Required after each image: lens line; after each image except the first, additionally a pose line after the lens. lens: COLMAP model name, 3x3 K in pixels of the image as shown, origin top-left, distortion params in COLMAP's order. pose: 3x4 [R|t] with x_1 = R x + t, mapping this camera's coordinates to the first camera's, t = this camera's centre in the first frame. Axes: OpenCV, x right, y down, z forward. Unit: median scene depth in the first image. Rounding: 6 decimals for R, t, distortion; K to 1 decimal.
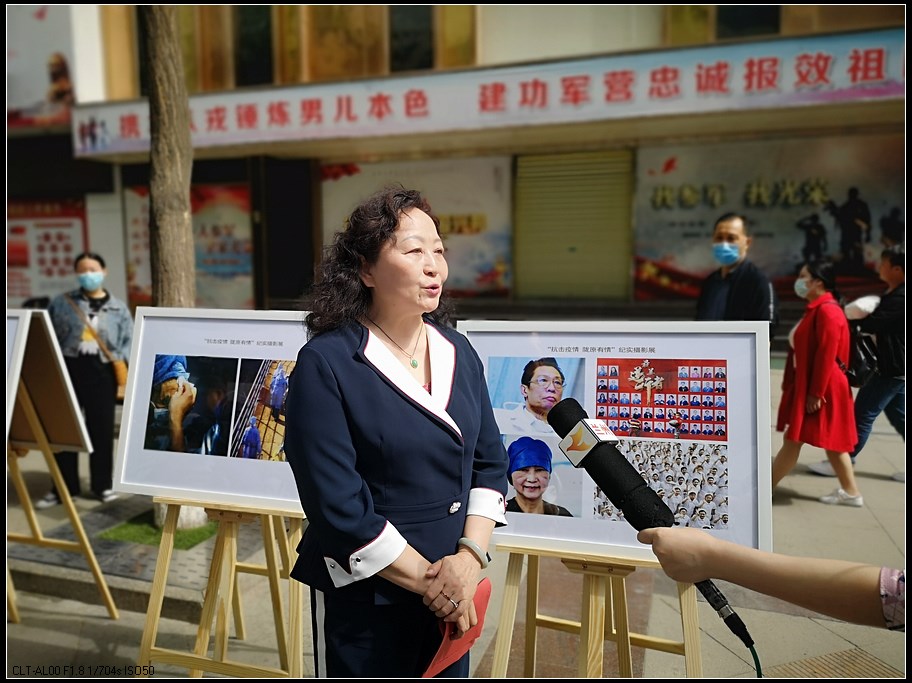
lens RADIAL K [[672.7, 0, 456.4], [0, 672.7, 339.9], [0, 0, 1]] dist [0.044180, -0.025075]
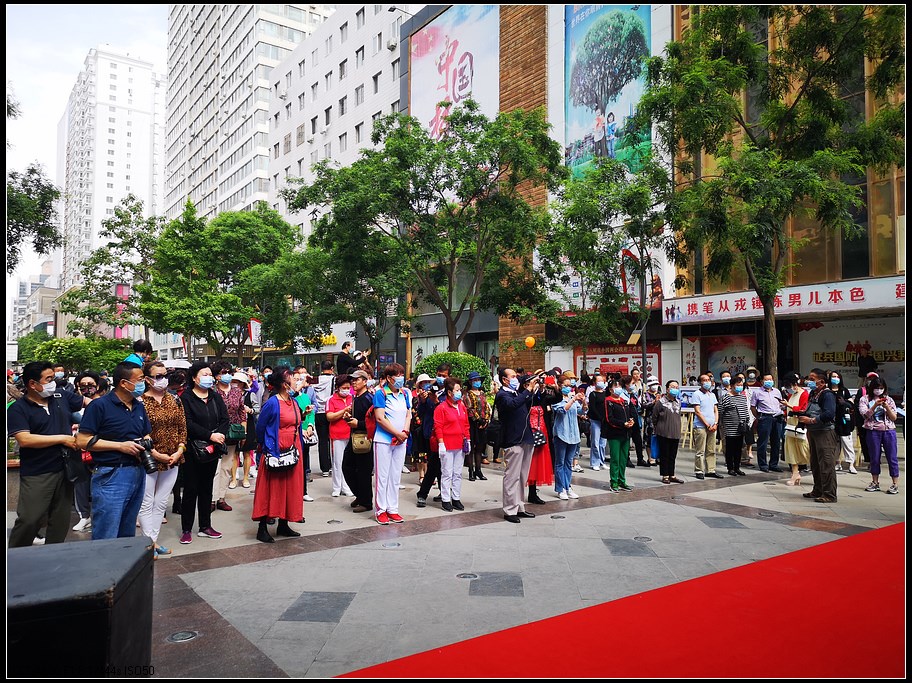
lens RADIAL K [[672.7, 0, 456.2], [0, 672.7, 342.5], [0, 0, 1]] dist [0.044180, -0.025075]
pose [[0.798796, -0.017875, -0.601337, 0.167109], [-0.082596, 0.986834, -0.139052, 0.124039], [0.595906, 0.160743, 0.786803, -1.019043]]
